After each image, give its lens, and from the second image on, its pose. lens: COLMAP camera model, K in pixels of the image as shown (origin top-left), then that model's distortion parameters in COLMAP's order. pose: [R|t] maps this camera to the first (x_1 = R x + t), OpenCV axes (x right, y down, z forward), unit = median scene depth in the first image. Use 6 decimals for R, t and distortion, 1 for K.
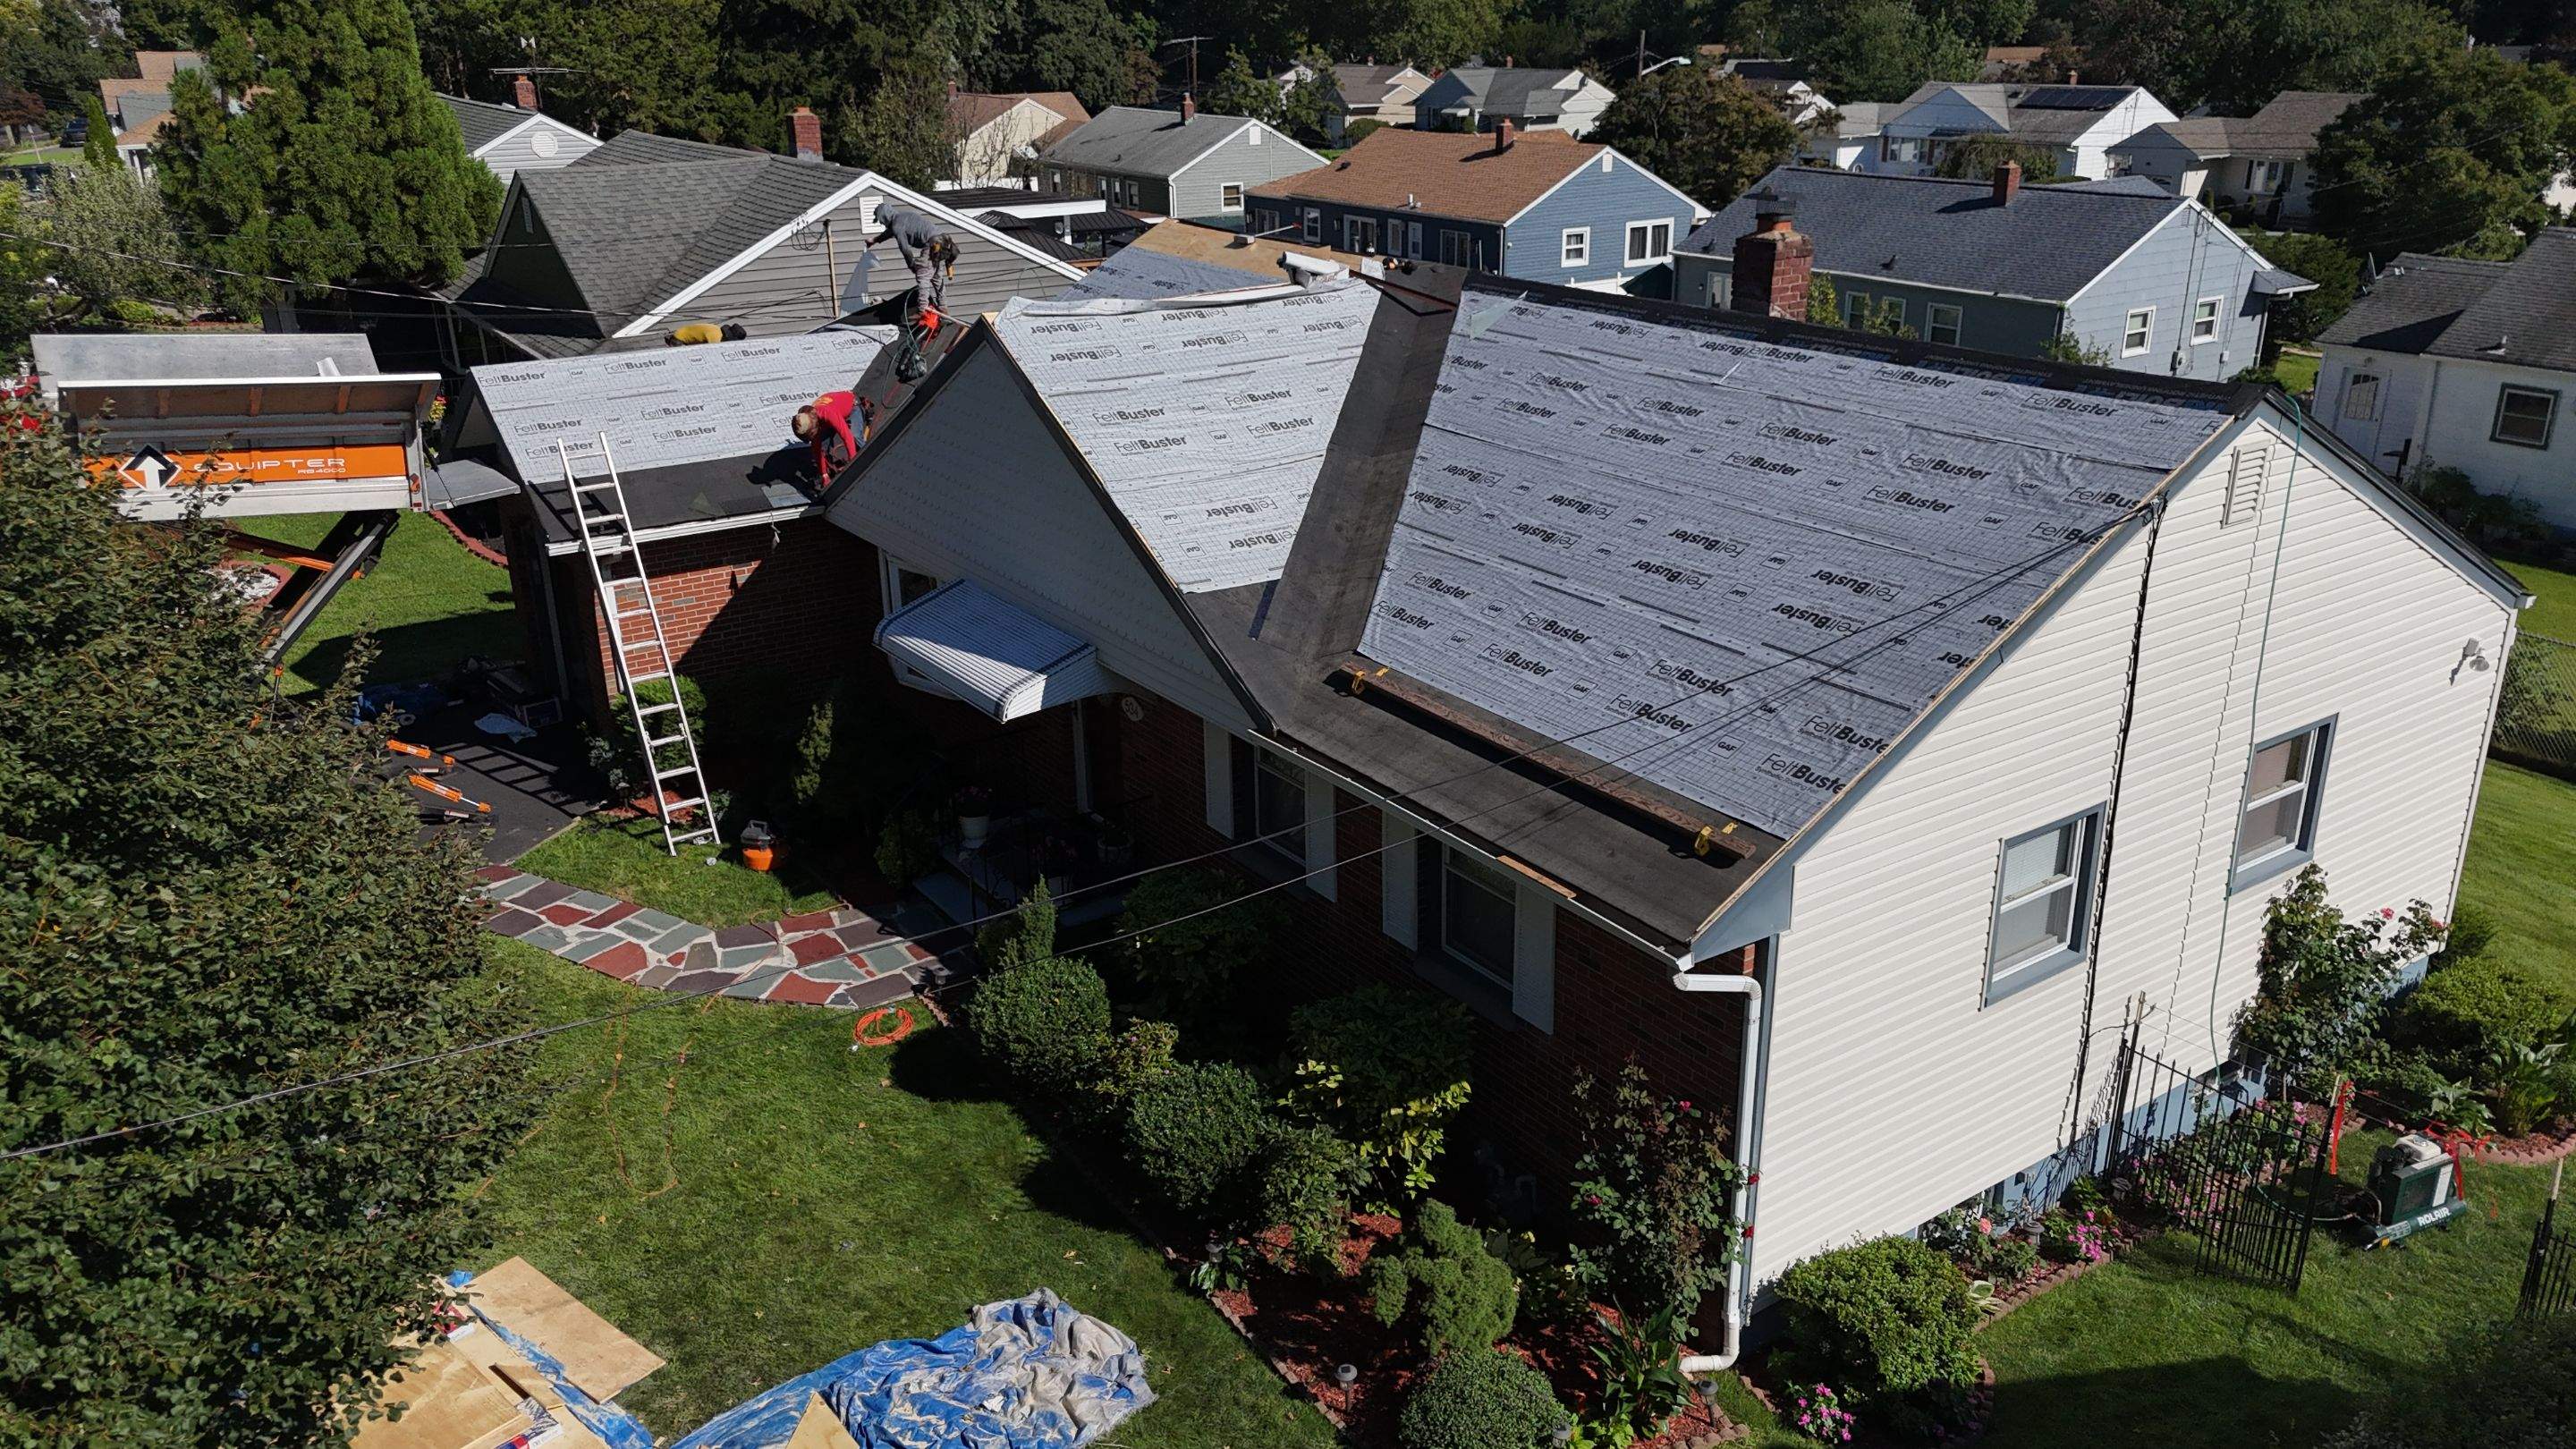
lens RADIAL K [[1912.7, 0, 1303.4], [0, 1912.7, 713.6], [0, 0, 1]] dist [0.062874, -0.060485]
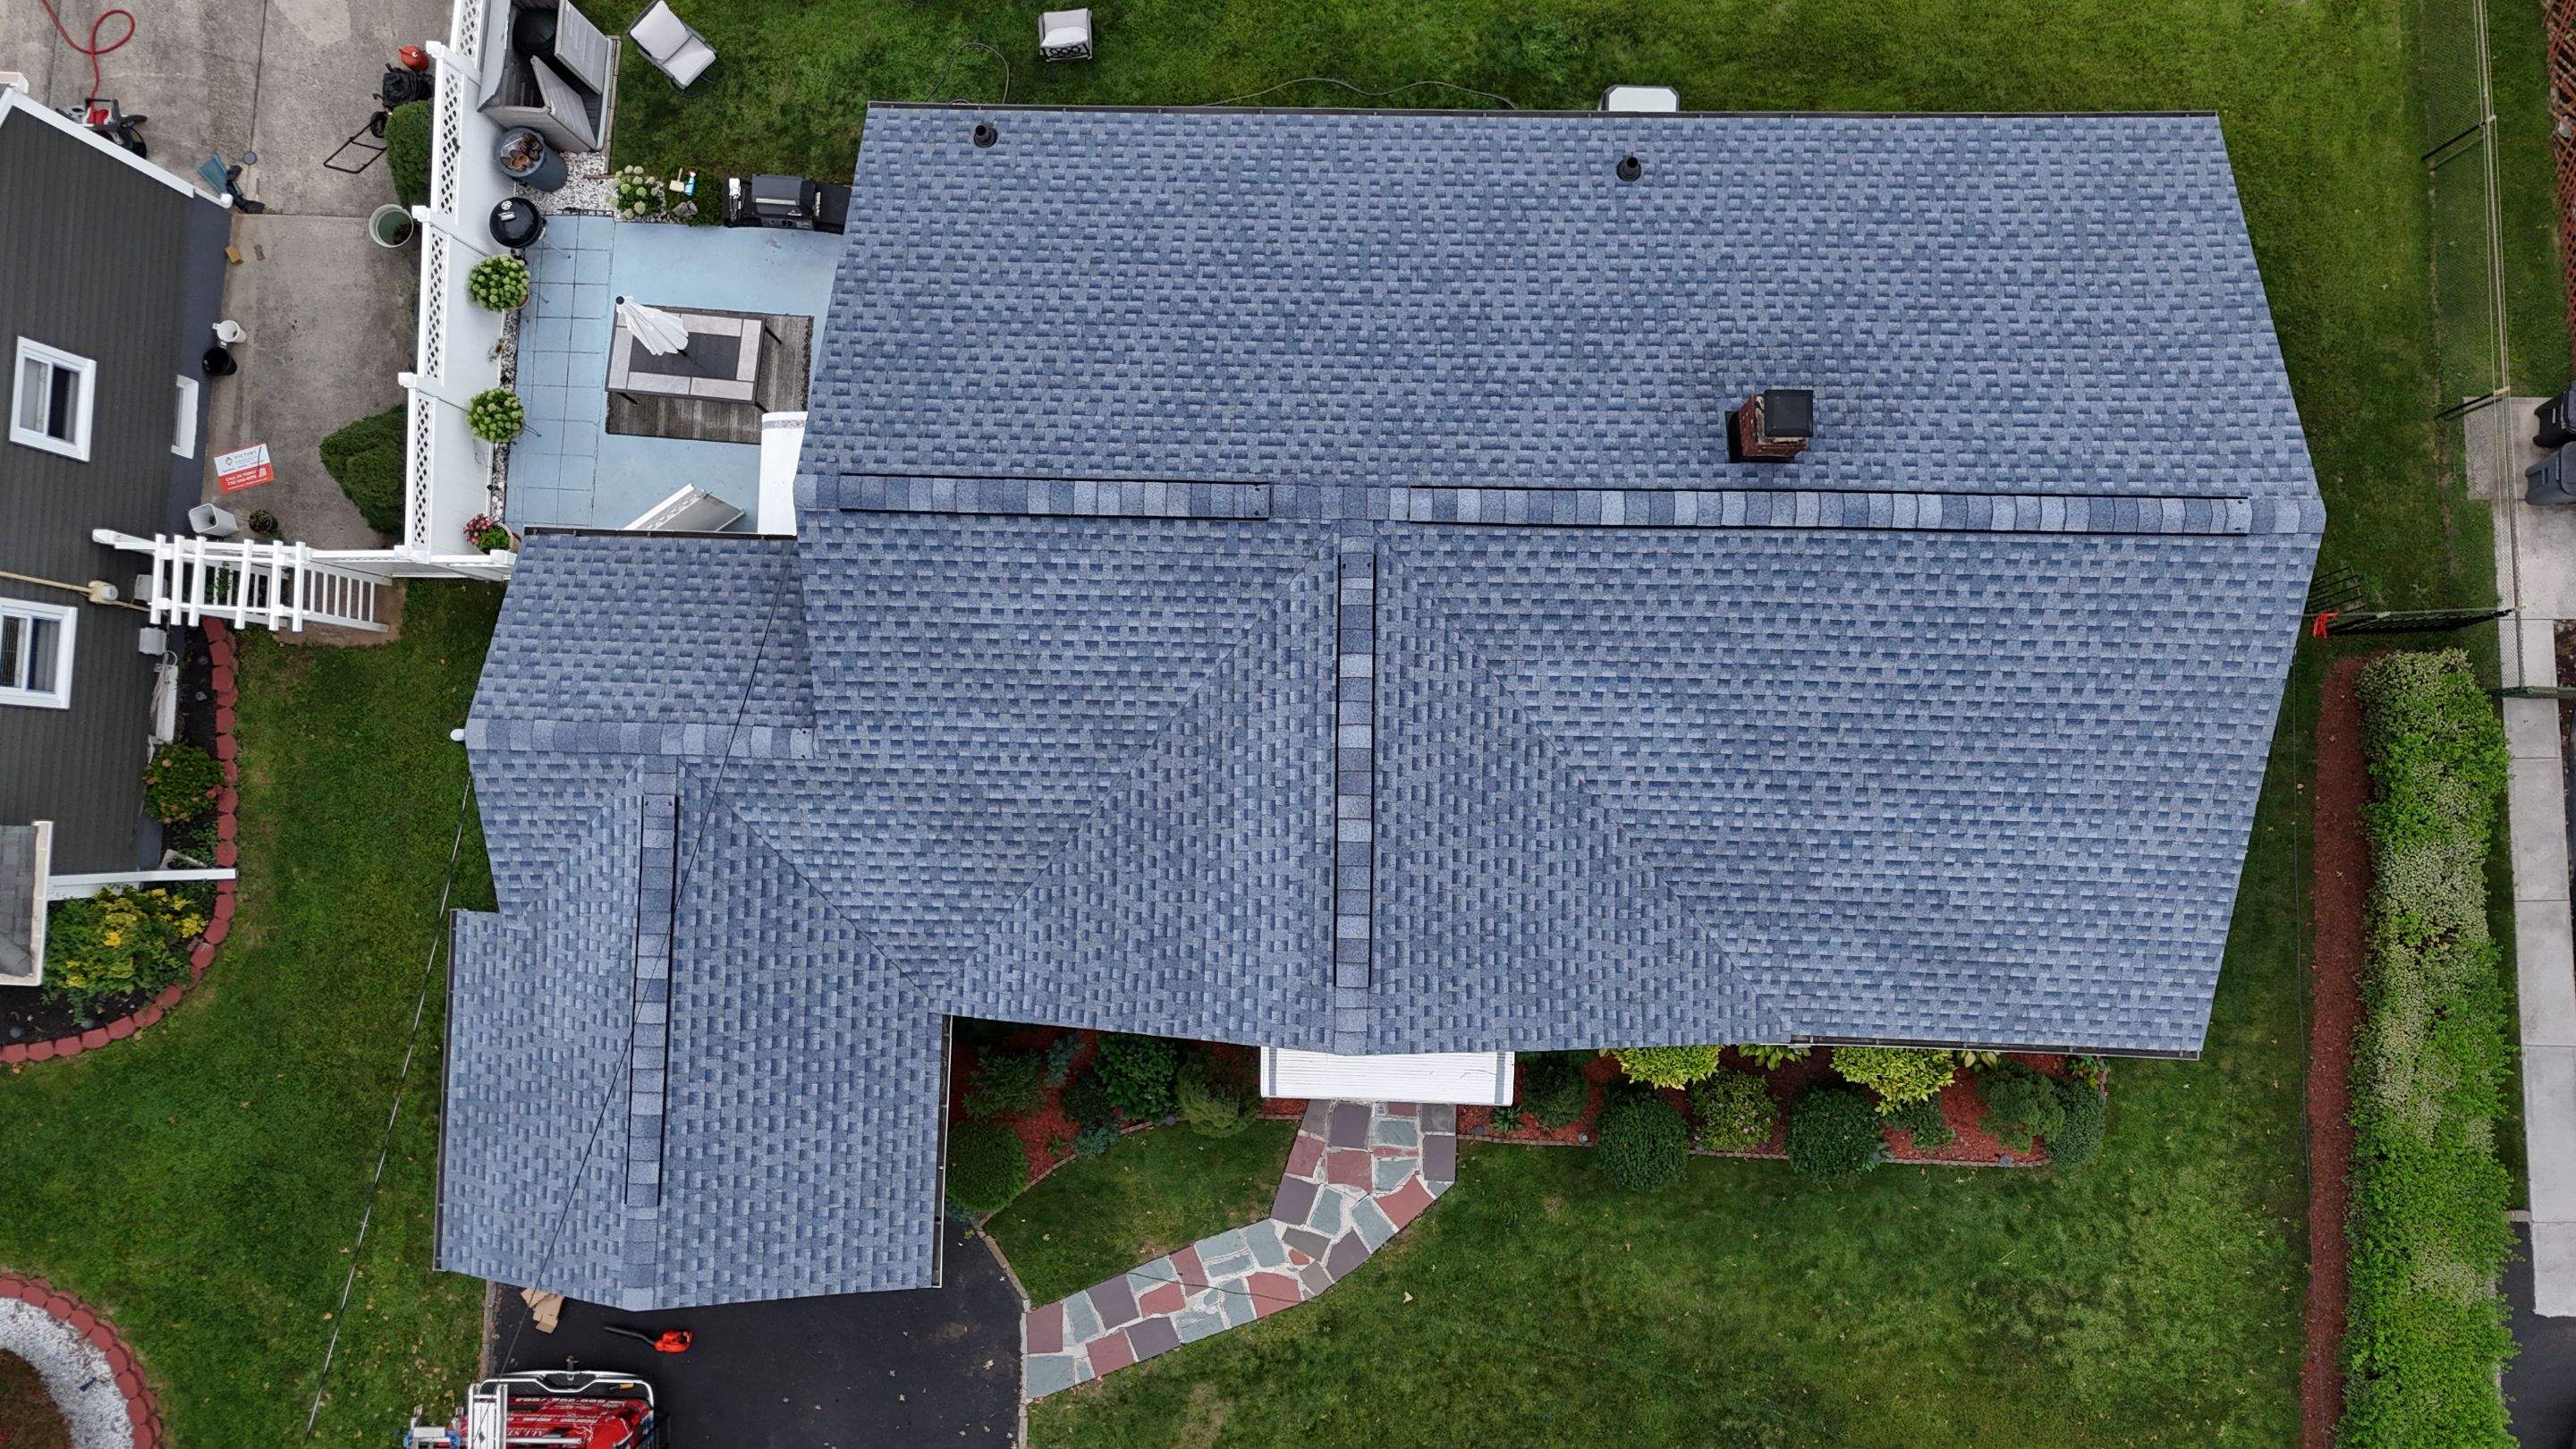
lens RADIAL K [[1912.7, 0, 1292.4], [0, 1912.7, 721.5], [0, 0, 1]] dist [0.062874, -0.060485]
pose [[0.592090, -0.805473, 0.025334, -0.075476], [0.310648, 0.257134, 0.915085, -1.403380], [-0.743590, -0.533943, 0.402465, 0.793926]]
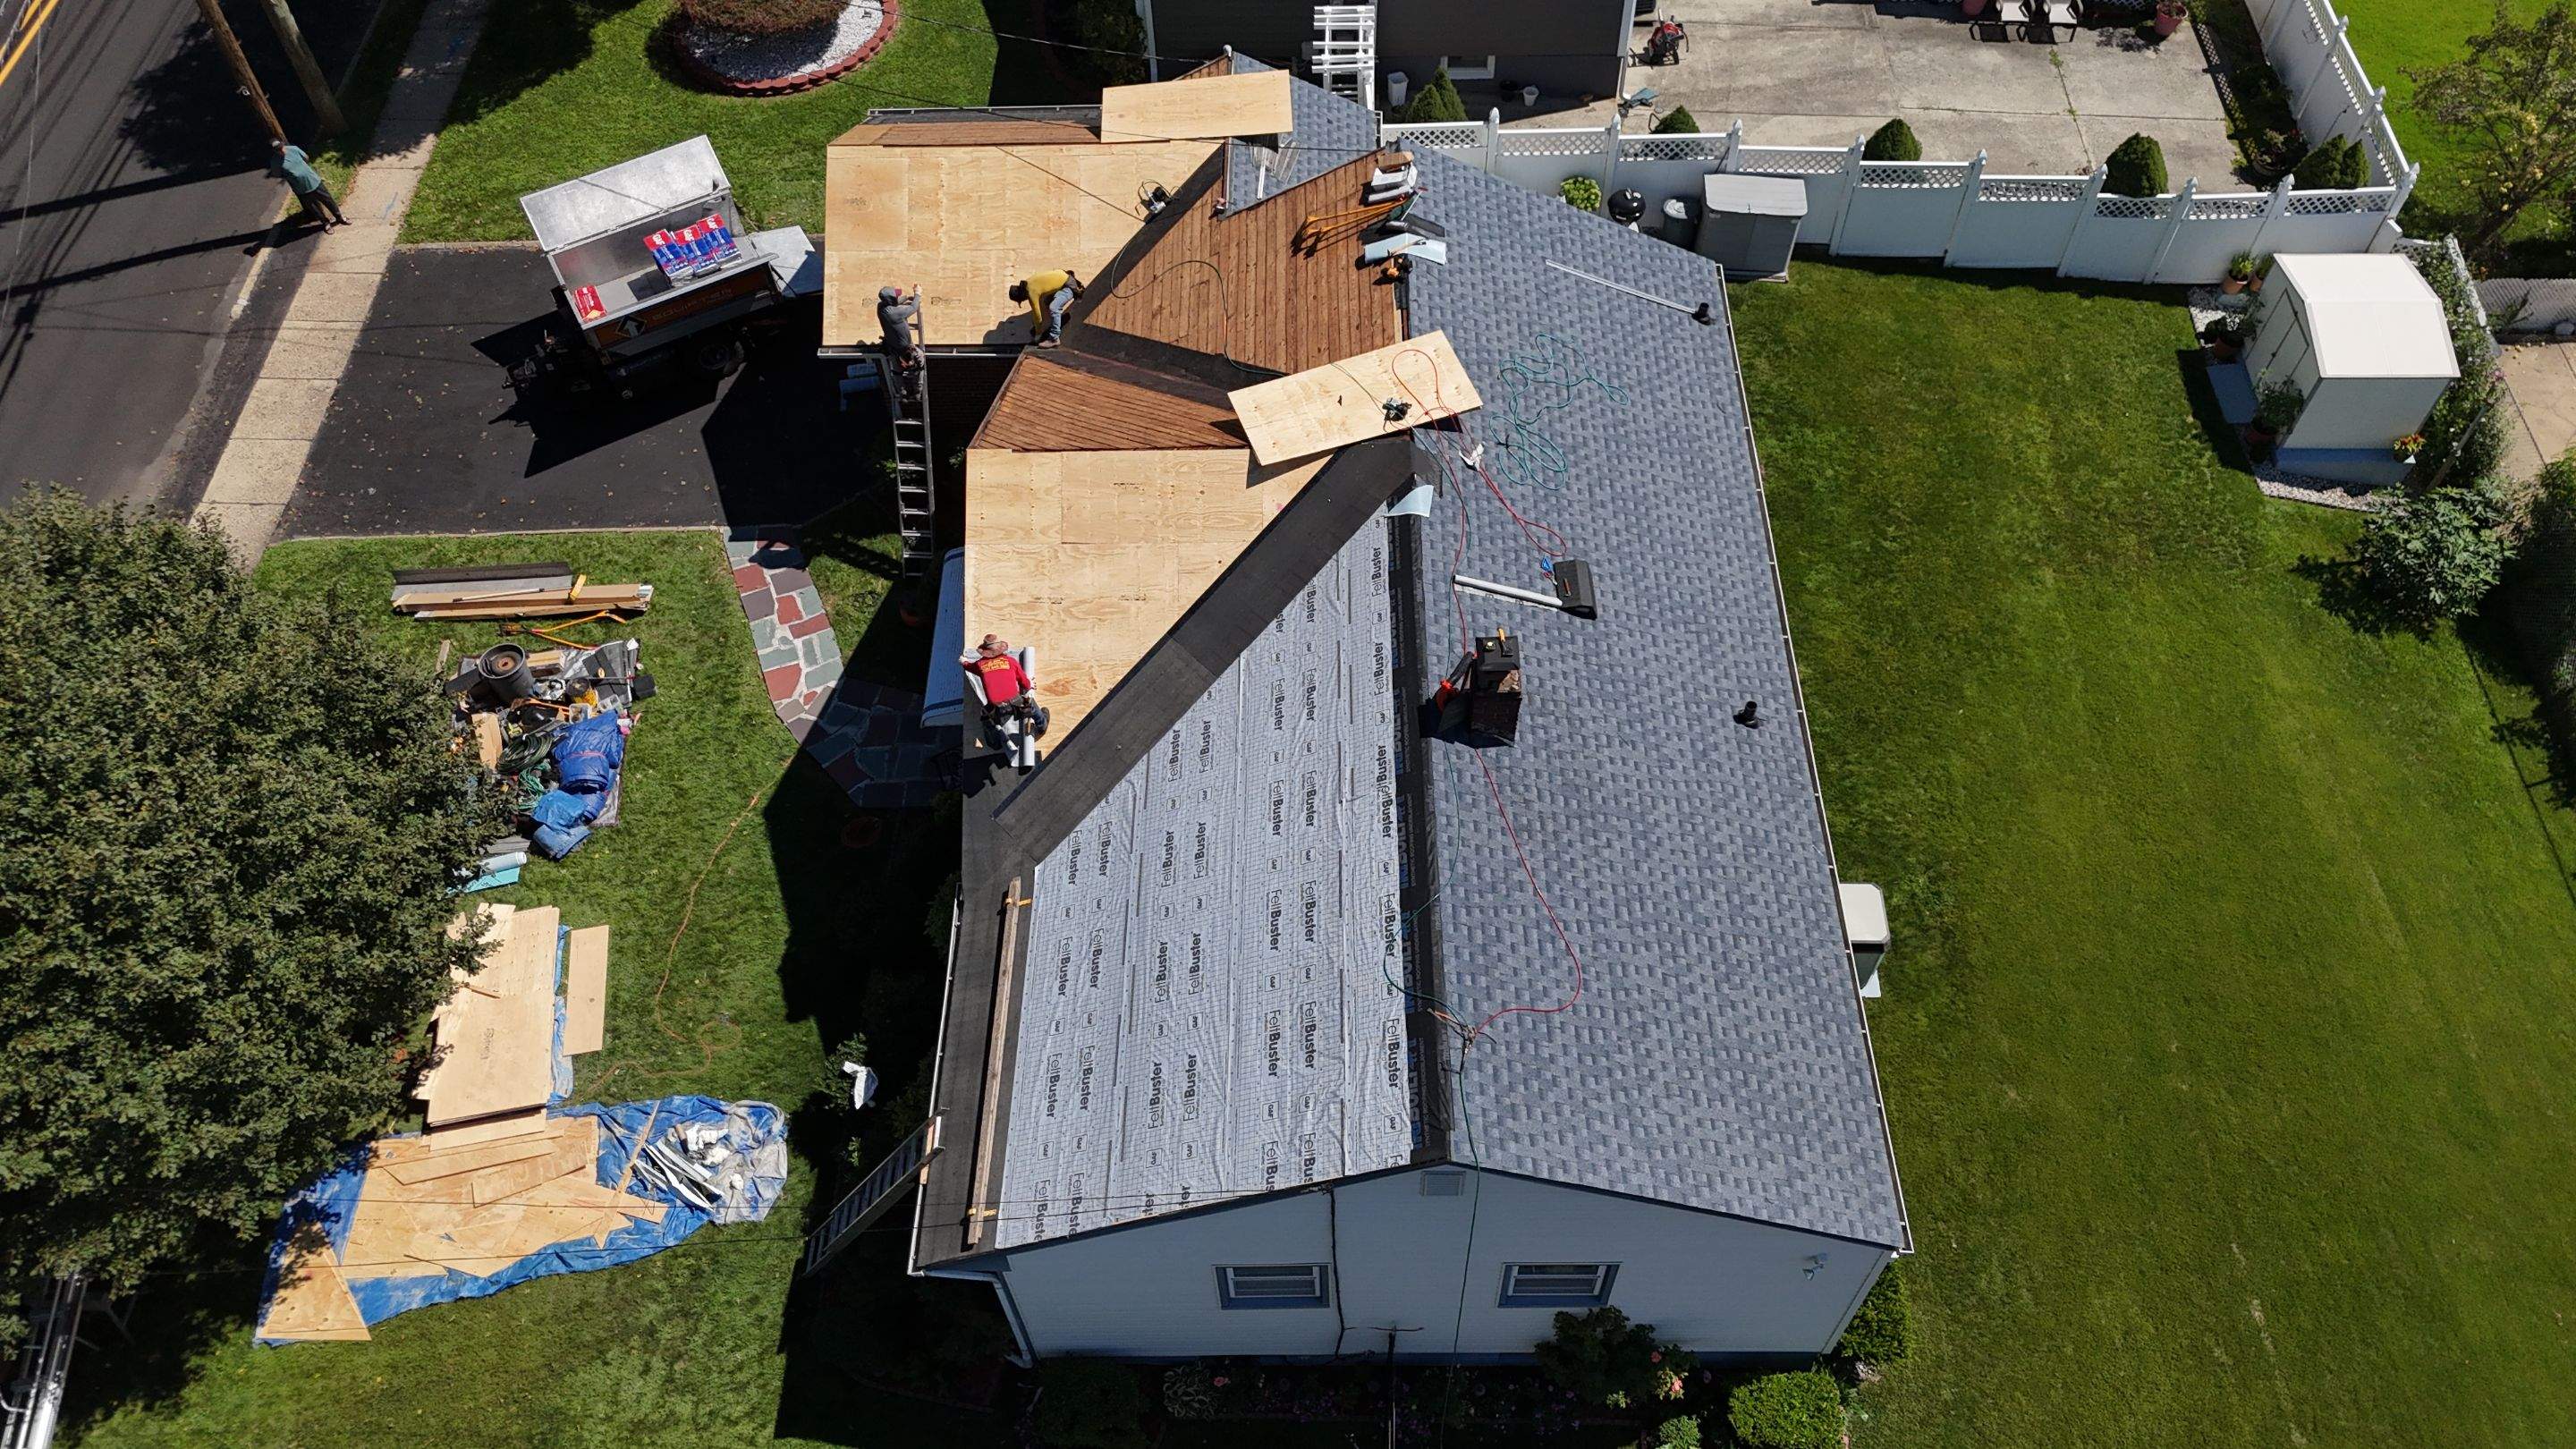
lens RADIAL K [[1912.7, 0, 1291.7], [0, 1912.7, 715.4], [0, 0, 1]] dist [0.062874, -0.060485]
pose [[0.820129, 0.458613, -0.342145, 0.627365], [-0.185114, 0.778478, 0.599754, -1.022001], [0.541407, -0.428540, 0.723348, 0.103523]]
